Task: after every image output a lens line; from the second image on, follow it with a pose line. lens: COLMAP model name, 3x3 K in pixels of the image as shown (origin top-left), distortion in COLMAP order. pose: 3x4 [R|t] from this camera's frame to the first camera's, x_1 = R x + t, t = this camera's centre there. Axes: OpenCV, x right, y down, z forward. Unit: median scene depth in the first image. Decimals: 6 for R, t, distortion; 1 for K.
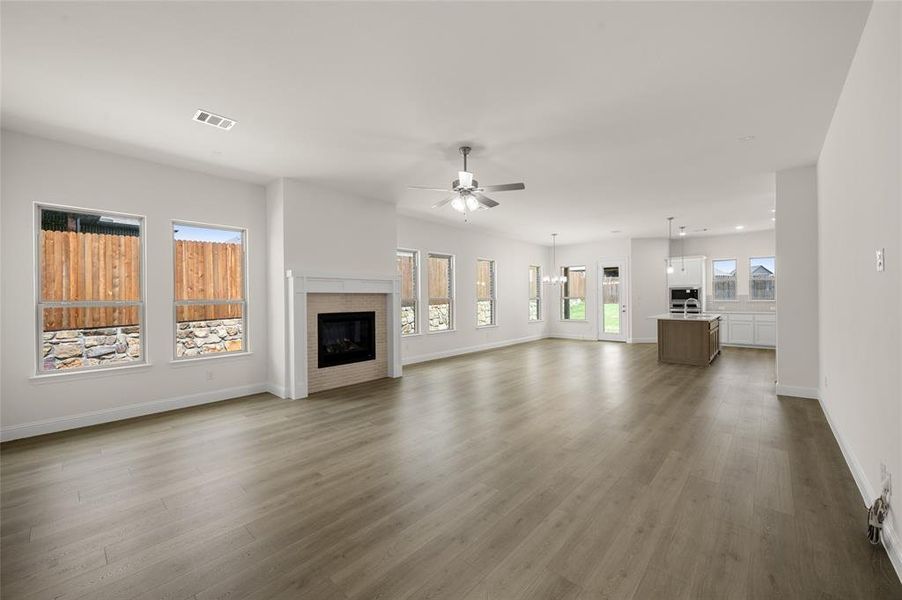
lens RADIAL K [[356.1, 0, 453.0], [0, 356.1, 298.2], [0, 0, 1]] dist [-0.000022, 0.000051]
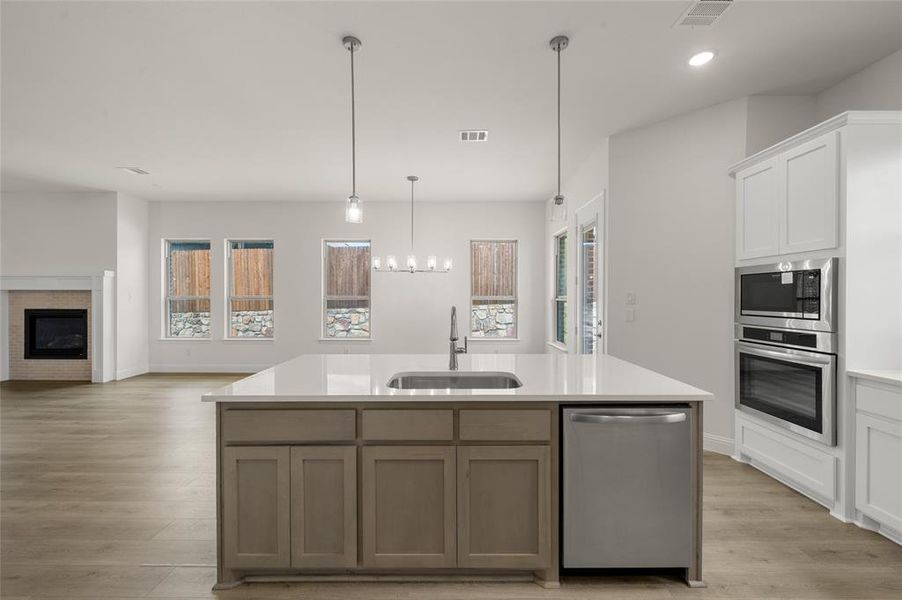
lens RADIAL K [[356.1, 0, 453.0], [0, 356.1, 298.2], [0, 0, 1]] dist [-0.000022, 0.000051]
pose [[0.663597, 0.013813, -0.747963, 0.959214], [-0.007724, 0.999903, 0.011614, -0.009697], [0.748050, -0.001930, 0.663639, 0.917507]]
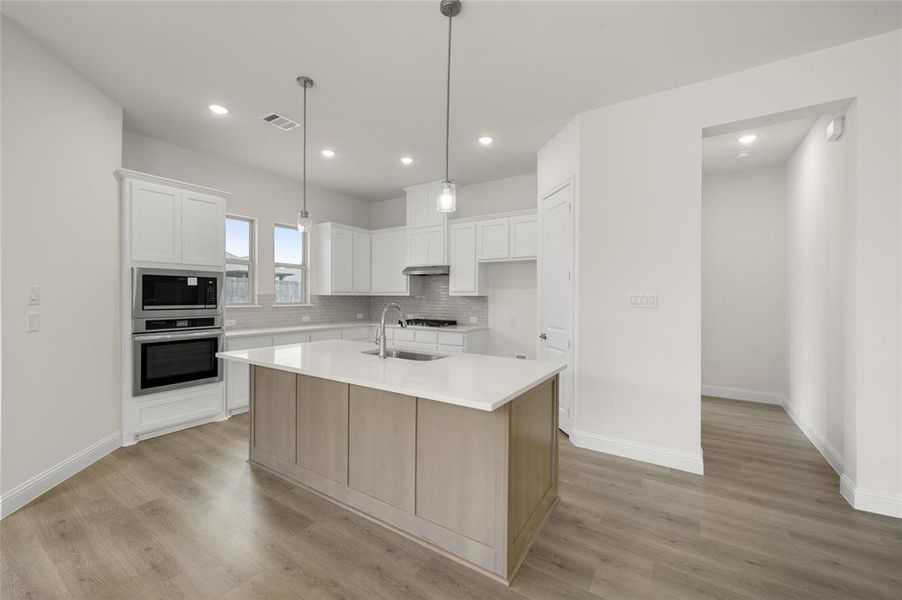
lens RADIAL K [[365.4, 0, 452.0], [0, 365.4, 297.5], [0, 0, 1]] dist [0.002136, 0.000037]
pose [[-0.150546, 0.005919, 0.988585, 0.360105], [-0.004464, 0.999968, -0.006667, -0.003445], [-0.988593, -0.005417, -0.150515, 1.107259]]
